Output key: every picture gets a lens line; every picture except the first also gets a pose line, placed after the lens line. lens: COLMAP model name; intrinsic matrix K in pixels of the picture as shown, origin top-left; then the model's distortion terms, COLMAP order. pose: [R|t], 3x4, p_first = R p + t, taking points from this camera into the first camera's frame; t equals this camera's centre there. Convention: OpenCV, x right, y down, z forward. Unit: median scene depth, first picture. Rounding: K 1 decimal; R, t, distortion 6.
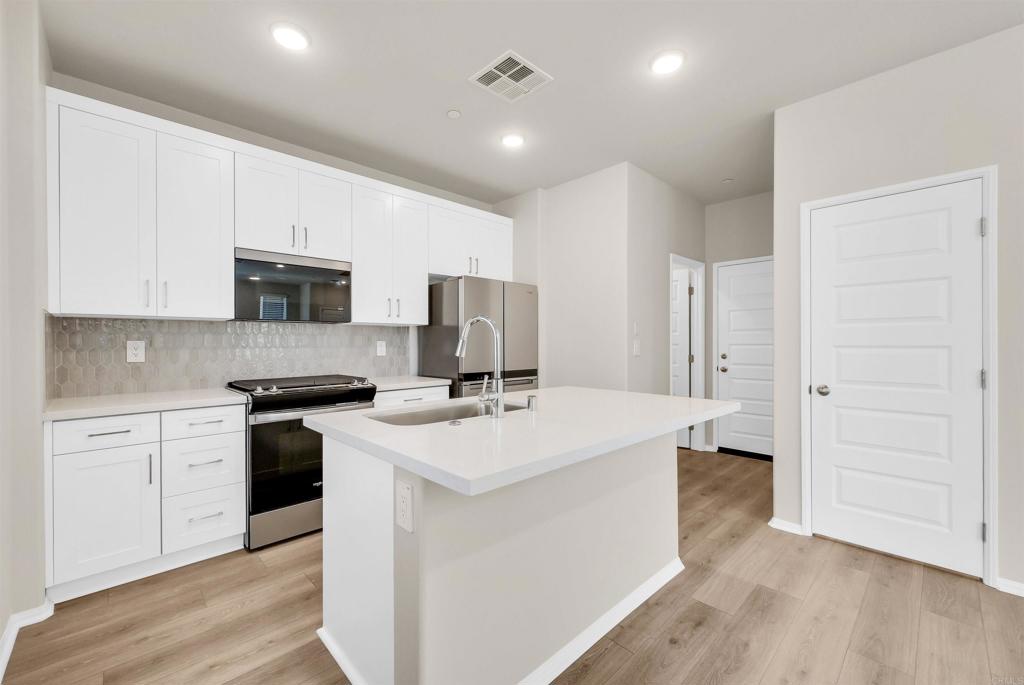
lens RADIAL K [[417.7, 0, 513.5], [0, 417.7, 341.4], [0, 0, 1]] dist [0.001963, -0.000642]
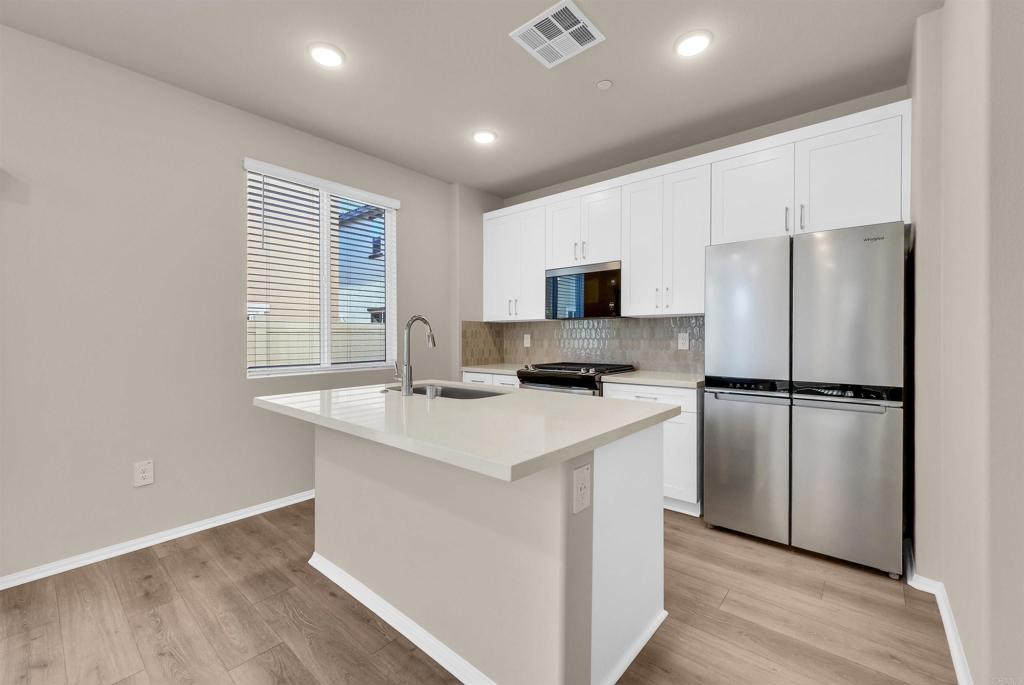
lens RADIAL K [[417.7, 0, 516.0], [0, 417.7, 336.6], [0, 0, 1]] dist [0.001963, -0.000642]
pose [[0.091939, 0.003211, -0.995759, 0.680975], [0.006289, 0.999973, 0.003805, 0.000163], [0.995745, -0.006612, 0.091916, 0.658857]]
